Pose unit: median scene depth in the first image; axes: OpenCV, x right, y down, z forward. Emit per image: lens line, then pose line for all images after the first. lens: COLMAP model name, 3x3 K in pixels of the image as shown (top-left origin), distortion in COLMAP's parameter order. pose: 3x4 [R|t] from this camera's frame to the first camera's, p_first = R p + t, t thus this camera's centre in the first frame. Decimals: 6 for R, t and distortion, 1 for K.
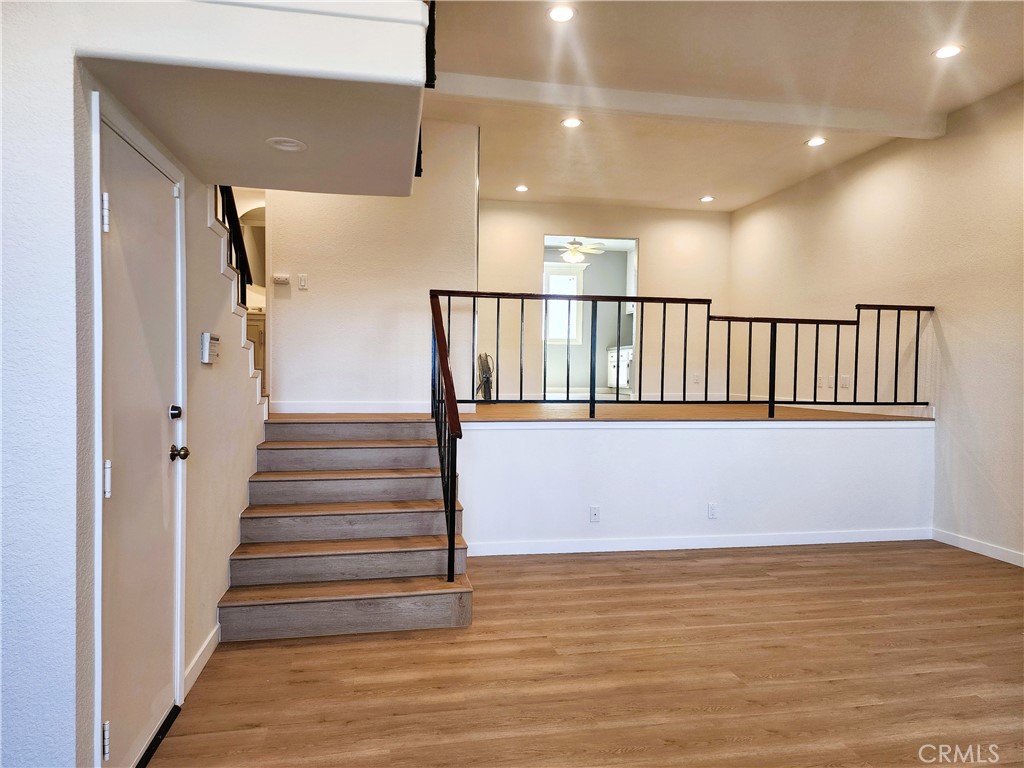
lens RADIAL K [[686.0, 0, 515.4], [0, 686.0, 390.7], [0, 0, 1]] dist [0.051639, -0.022934]
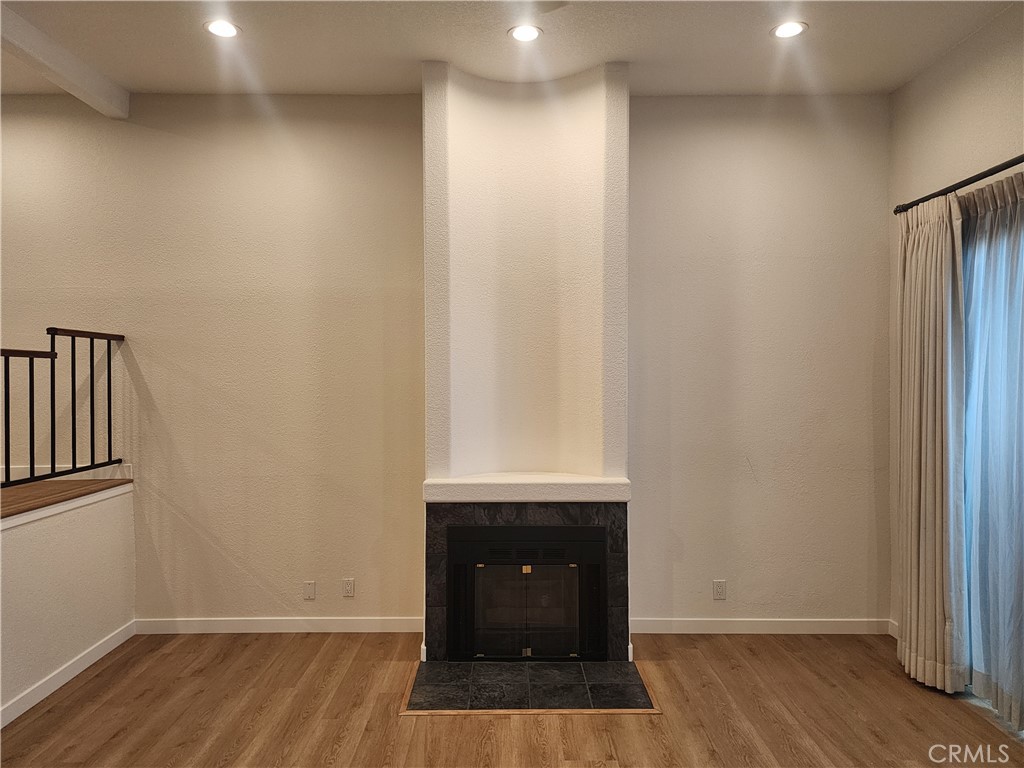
lens RADIAL K [[726.1, 0, 516.3], [0, 726.1, 393.8], [0, 0, 1]] dist [0.045884, -0.020210]
pose [[0.202345, -0.030374, 0.978843, -0.142287], [0.033690, 0.999143, 0.024040, -0.076024], [-0.978735, 0.028112, 0.203194, 0.506665]]
